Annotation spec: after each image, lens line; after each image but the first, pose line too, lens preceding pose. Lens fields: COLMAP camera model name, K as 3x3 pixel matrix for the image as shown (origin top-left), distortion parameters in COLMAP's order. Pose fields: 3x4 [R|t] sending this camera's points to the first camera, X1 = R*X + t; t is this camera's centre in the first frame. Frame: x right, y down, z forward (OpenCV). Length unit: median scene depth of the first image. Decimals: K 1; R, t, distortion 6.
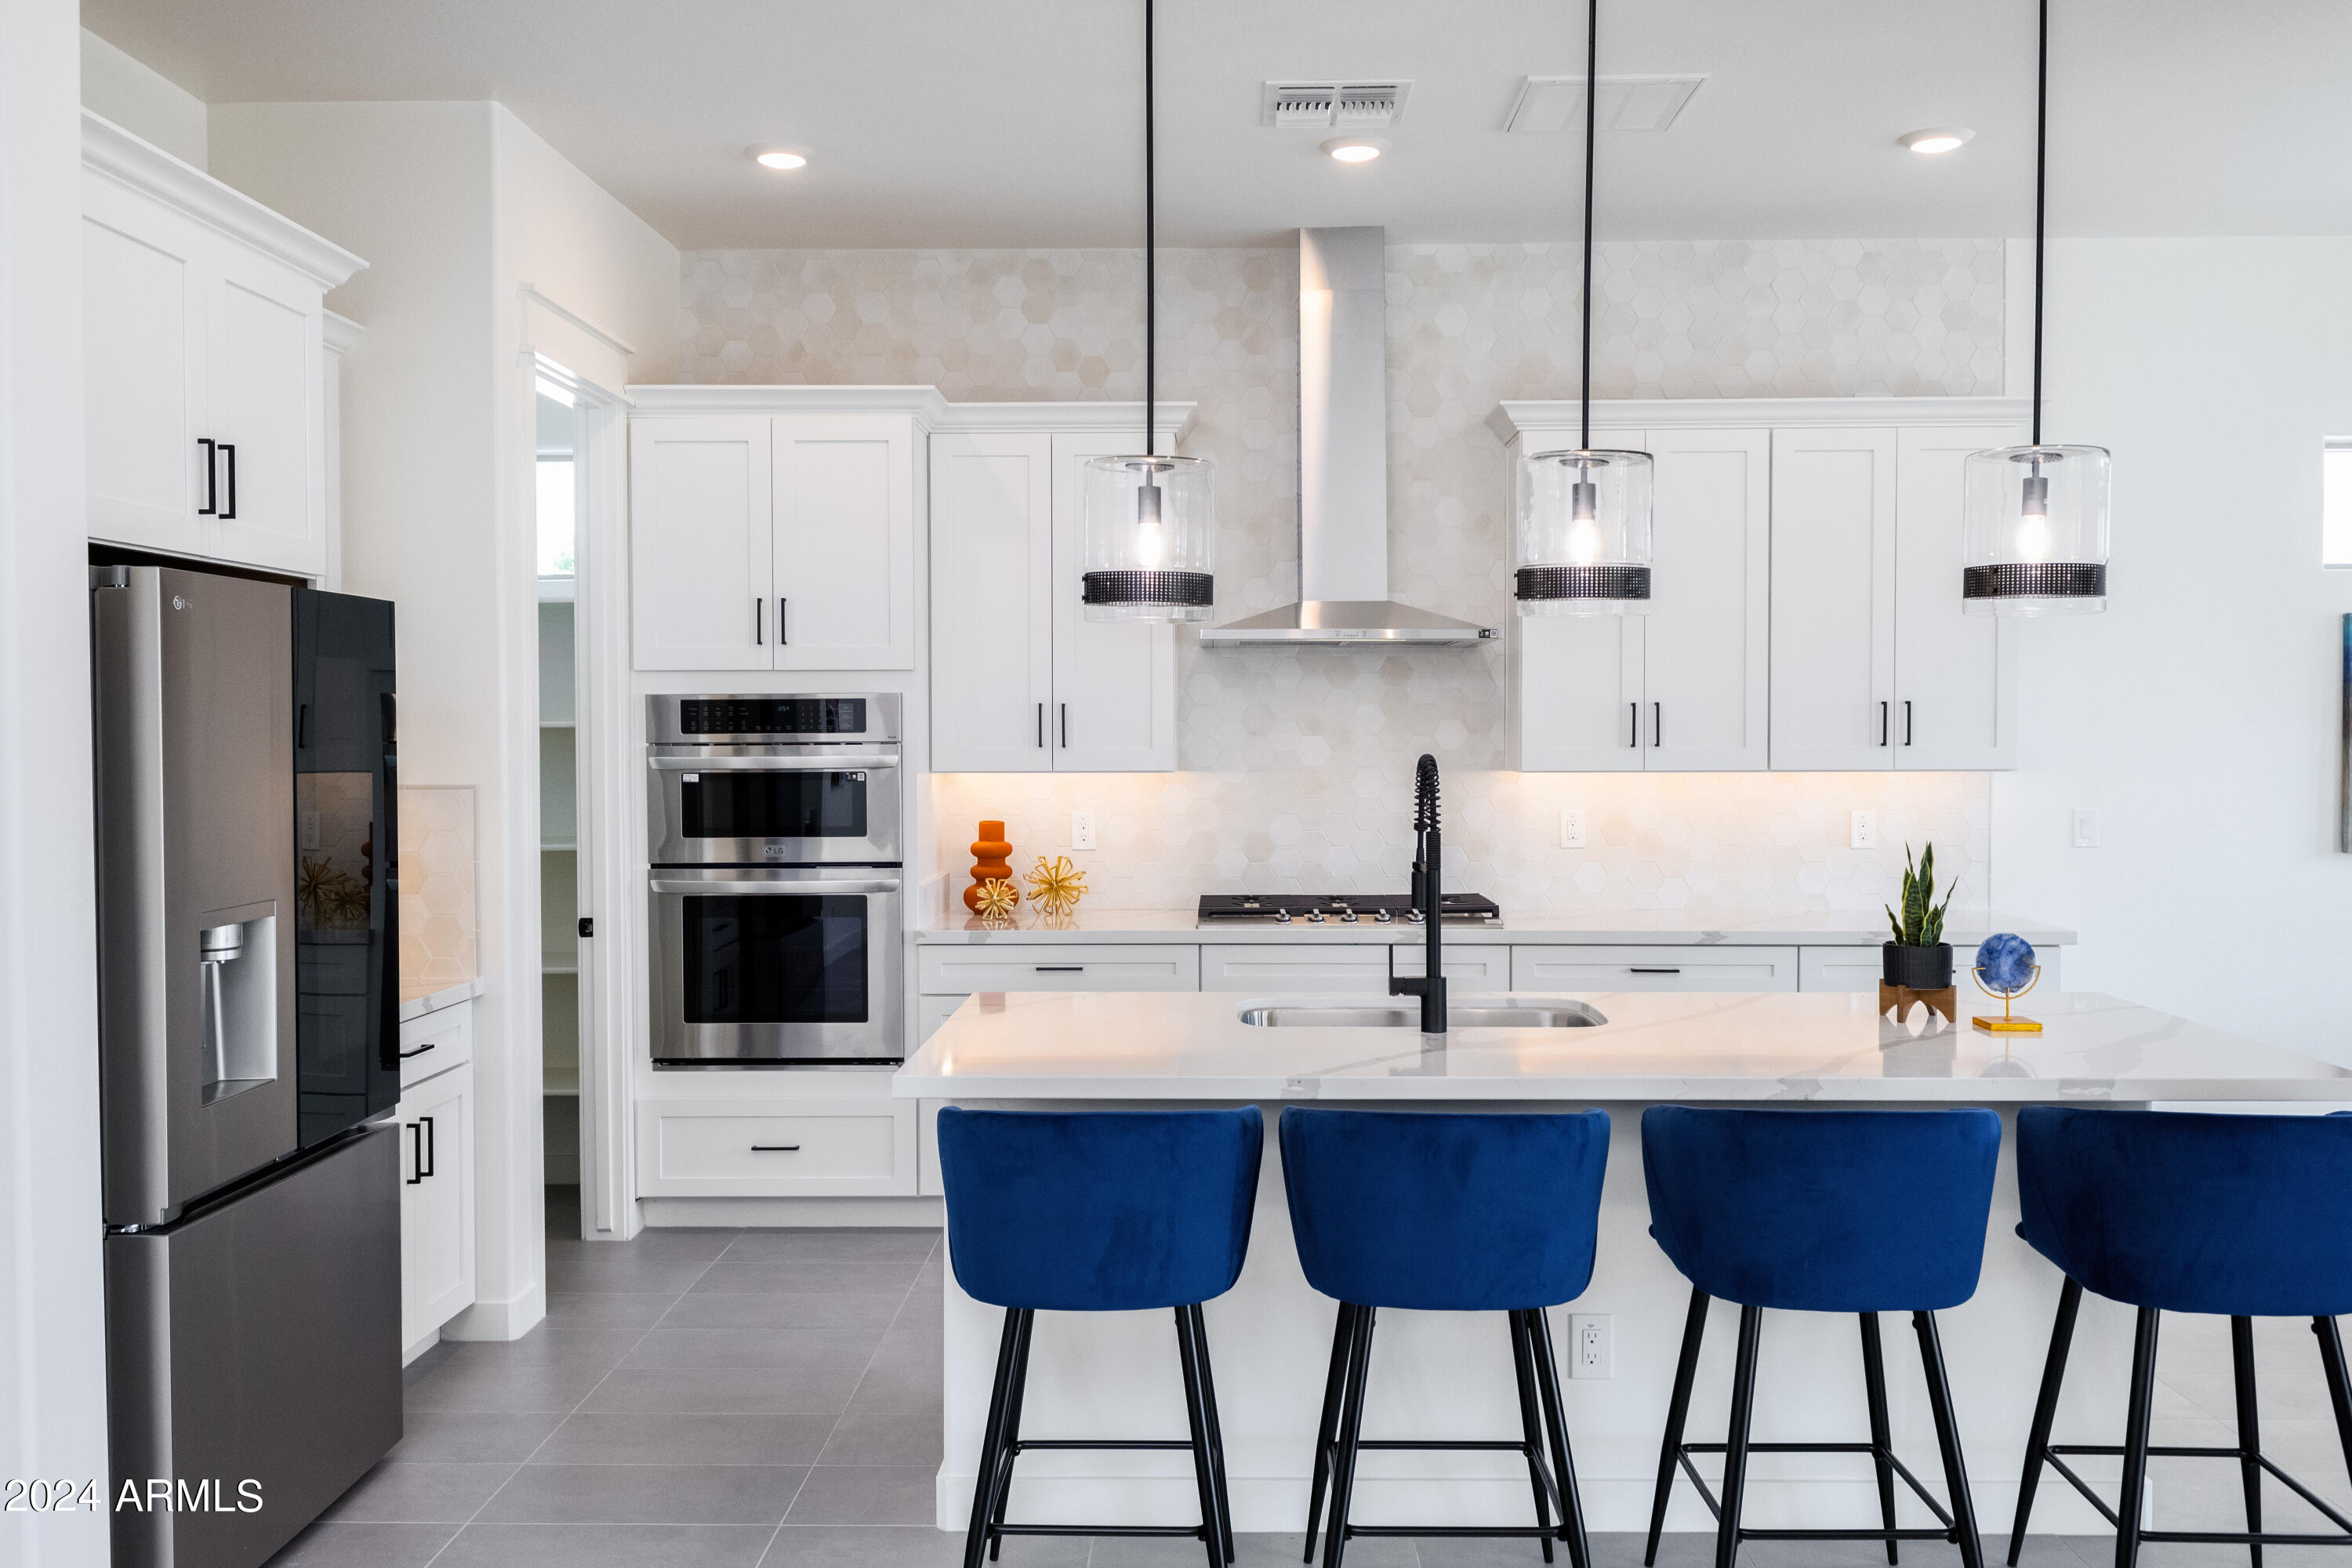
lens RADIAL K [[1975.9, 0, 1176.0], [0, 1975.9, 784.0], [0, 0, 1]] dist [0.066986, -0.151136]
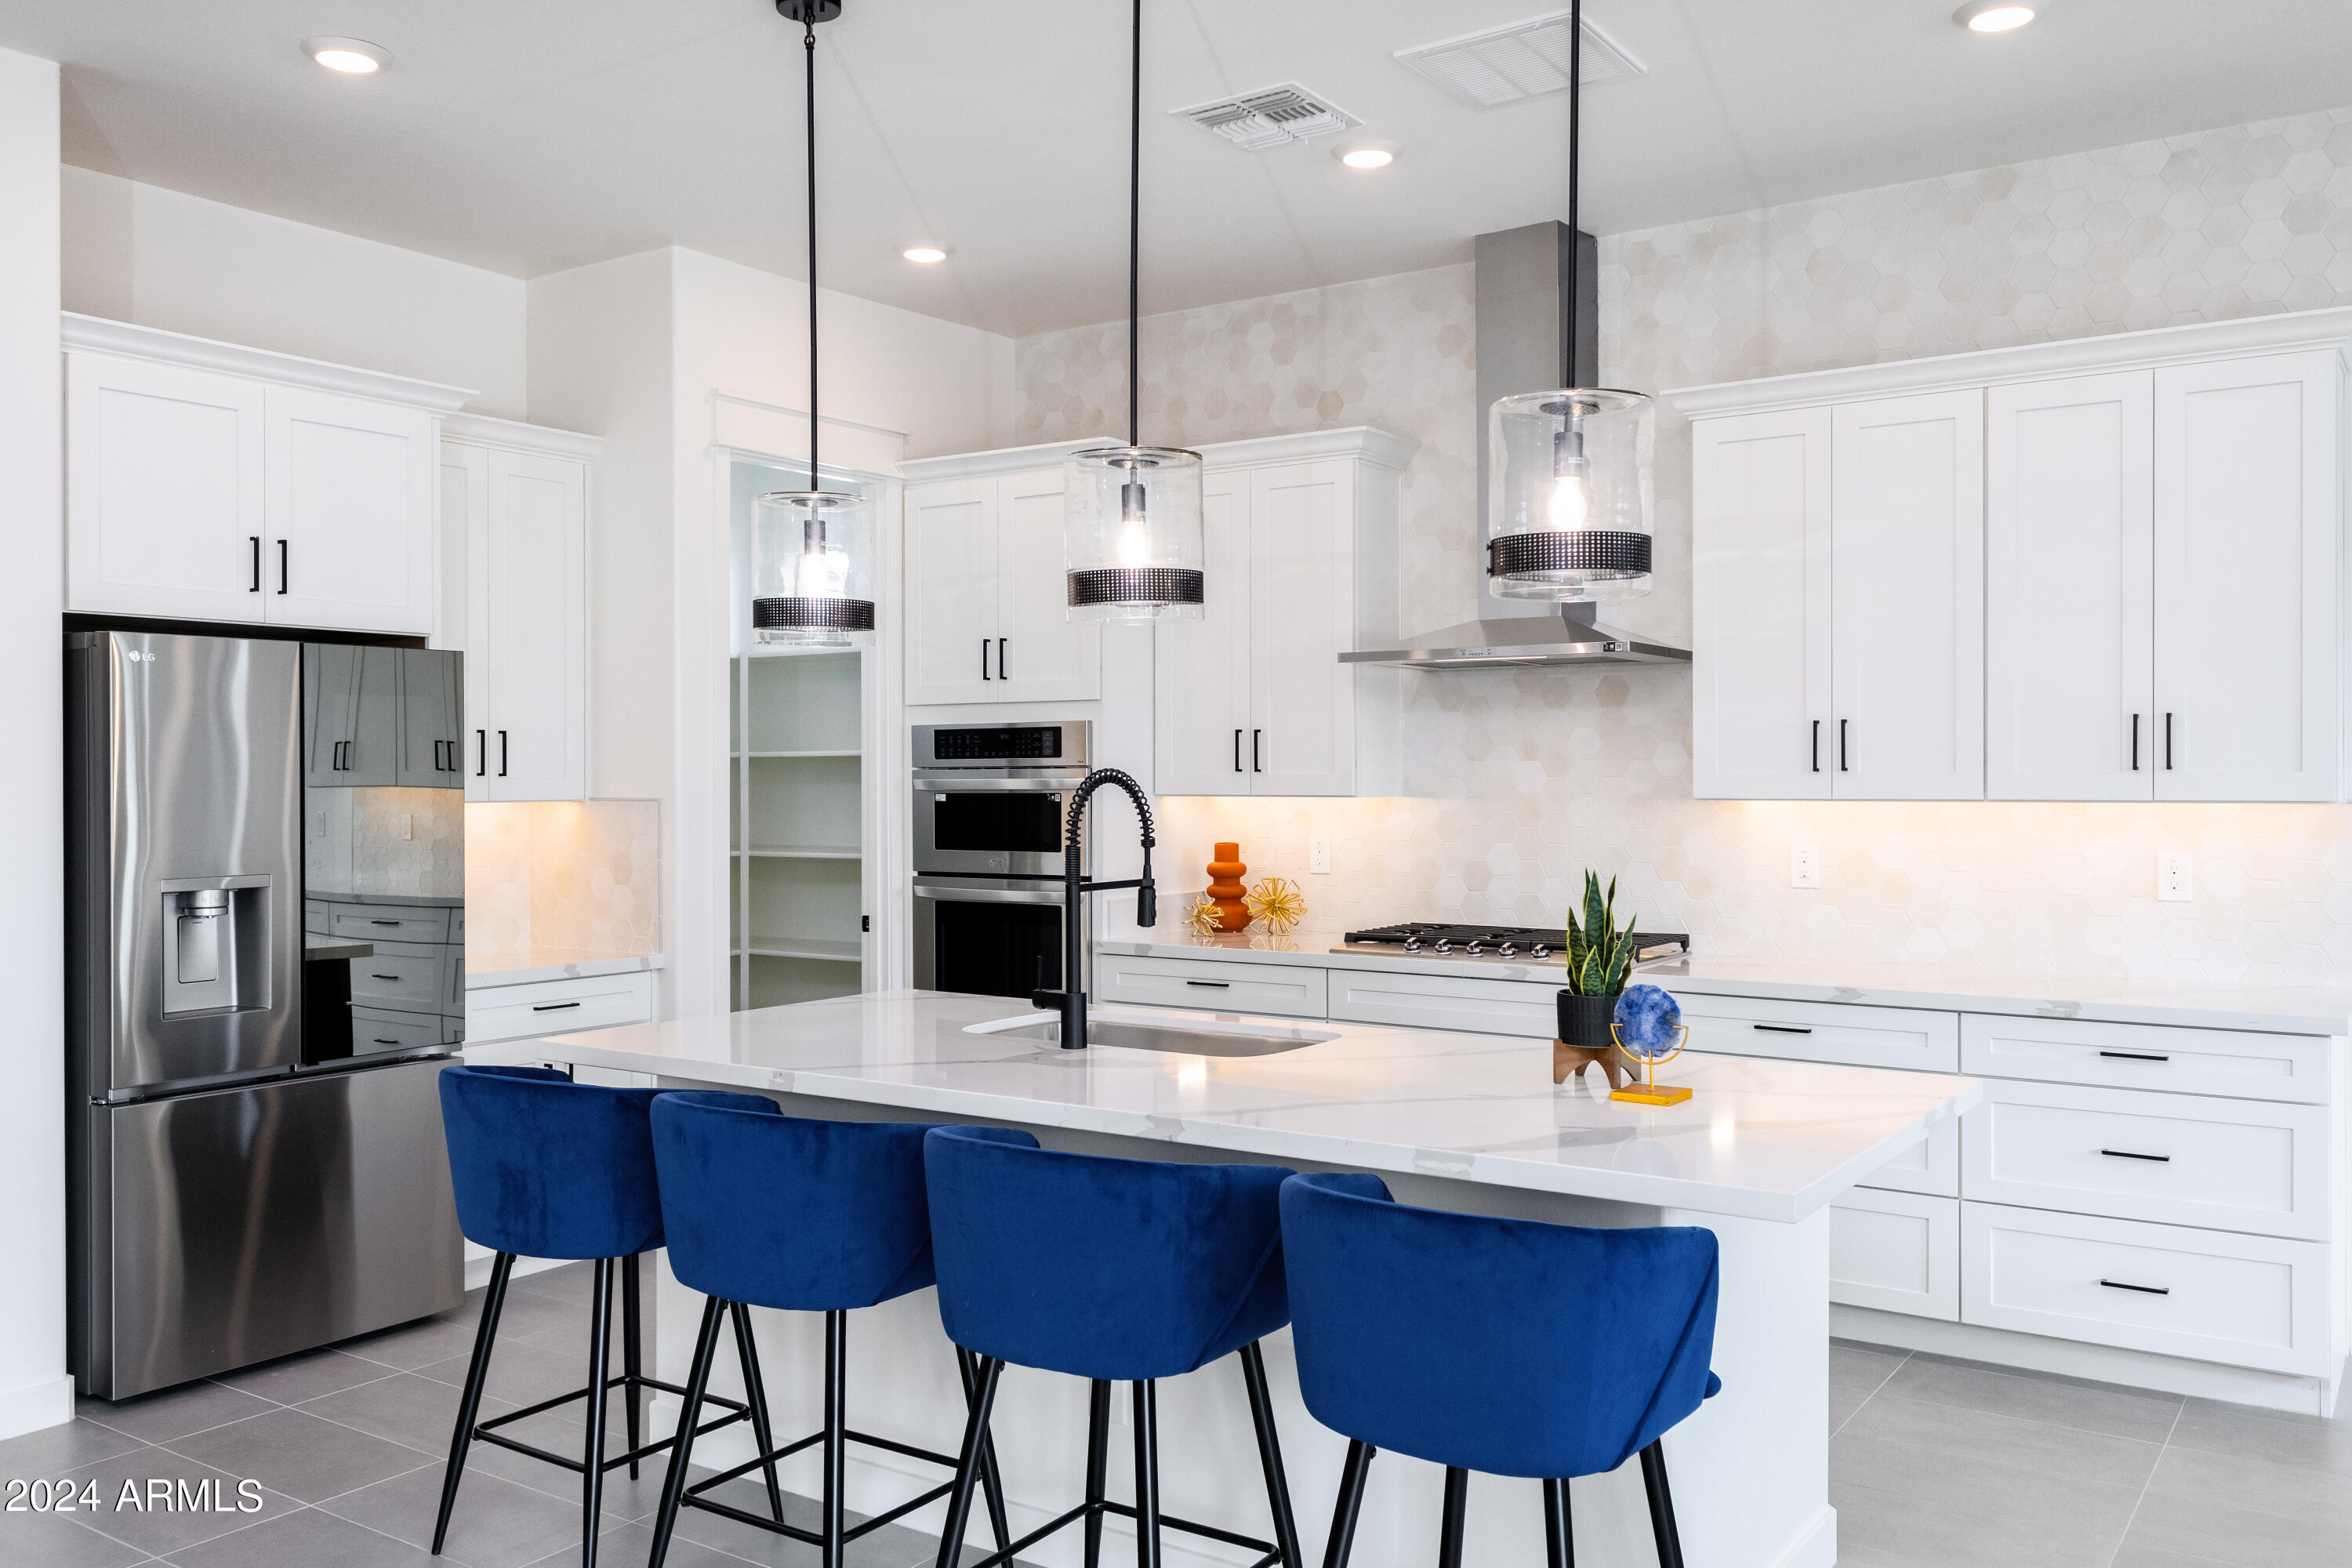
lens RADIAL K [[1887.1, 0, 1176.0], [0, 1887.1, 784.0], [0, 0, 1]] dist [0.038270, -0.038636]
pose [[0.834645, 0.003706, -0.550775, 0.522063], [-0.016111, 0.999714, -0.017689, 0.006894], [0.550552, 0.023638, 0.834466, 0.179688]]
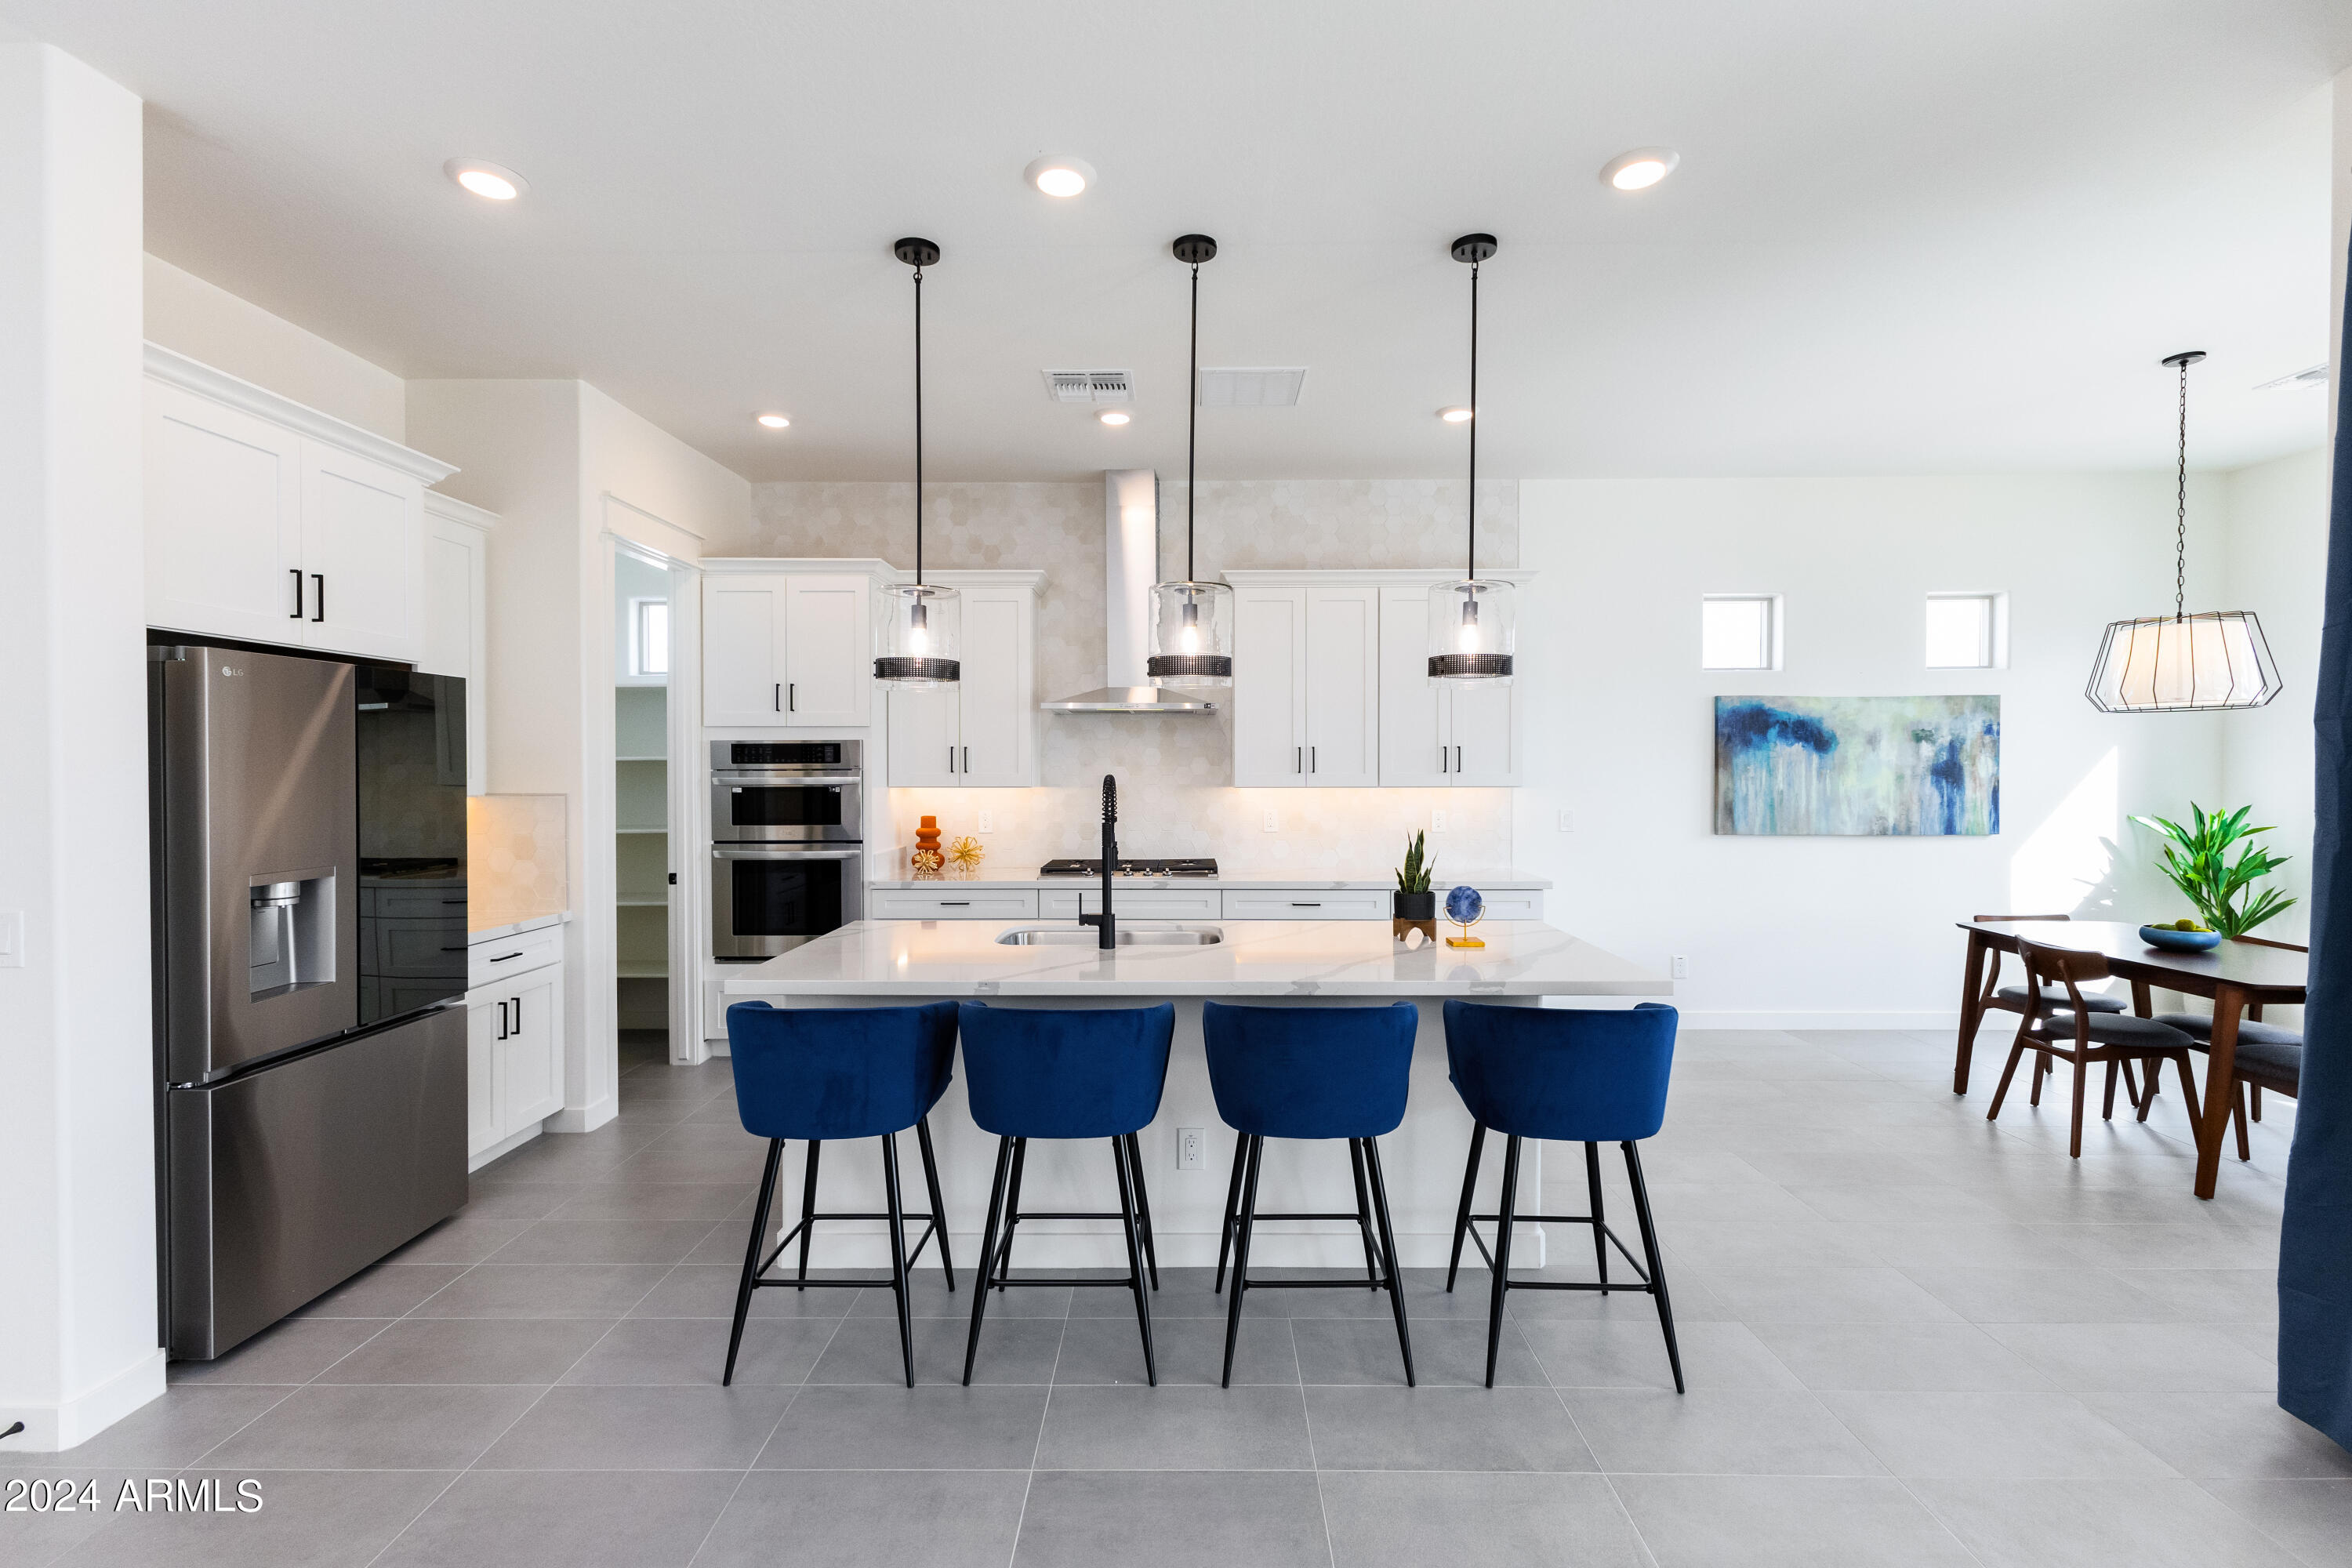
lens RADIAL K [[1044.7, 0, 1176.0], [0, 1044.7, 784.0], [0, 0, 1]] dist [0.012001, -0.000605]
pose [[0.999963, 0.001506, 0.008421, 0.134427], [-0.001401, 0.999922, -0.012415, 0.002477], [-0.008439, 0.012403, 0.999887, 0.117484]]
